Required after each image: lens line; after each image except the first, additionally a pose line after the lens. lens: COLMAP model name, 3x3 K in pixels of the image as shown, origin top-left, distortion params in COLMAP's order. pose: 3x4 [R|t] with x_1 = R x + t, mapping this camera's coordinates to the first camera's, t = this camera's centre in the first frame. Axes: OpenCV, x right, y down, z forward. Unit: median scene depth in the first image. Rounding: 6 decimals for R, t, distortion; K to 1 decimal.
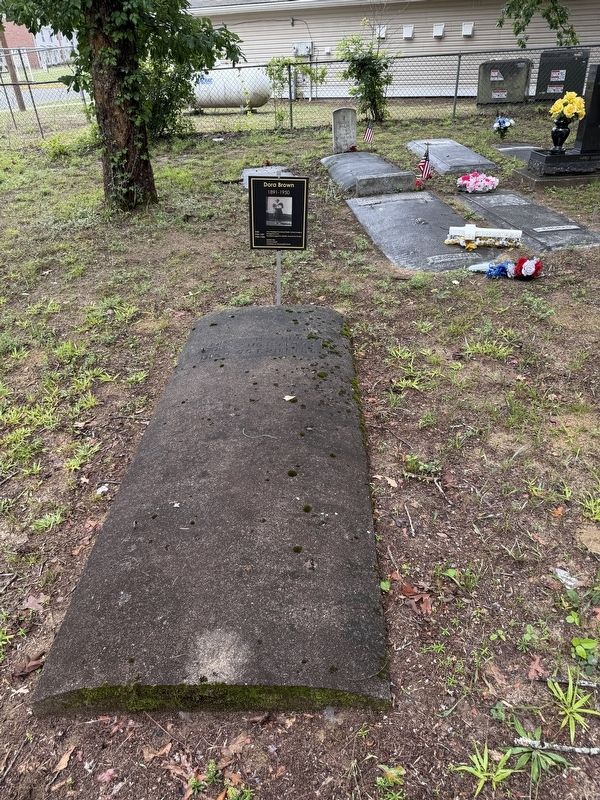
lens RADIAL K [[557.3, 0, 288.6], [0, 557.3, 398.3], [0, 0, 1]] dist [0.014606, -0.028996]
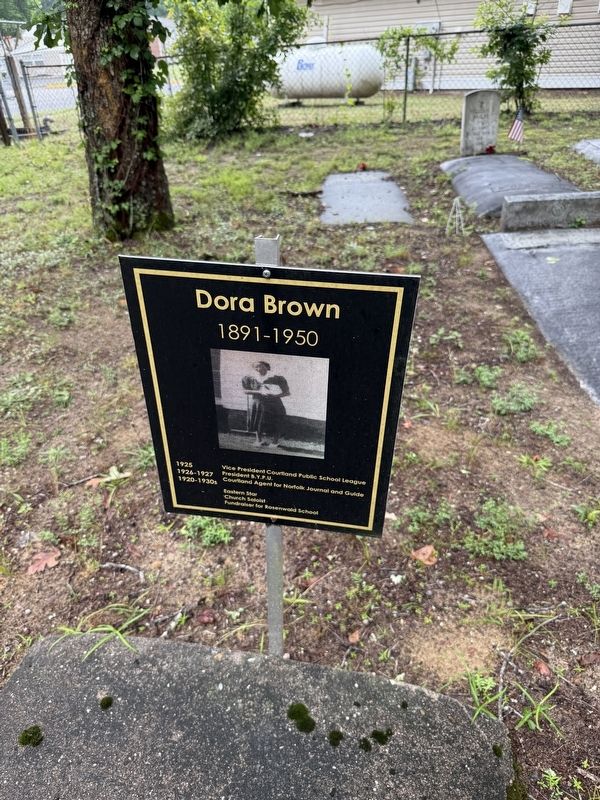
lens RADIAL K [[557.3, 0, 288.6], [0, 557.3, 398.3], [0, 0, 1]] dist [0.014606, -0.028996]
pose [[0.982757, 0.091322, -0.160776, 0.009588], [-0.091391, 0.995791, 0.006980, -0.125739], [0.160736, 0.007834, 0.986966, 0.287383]]
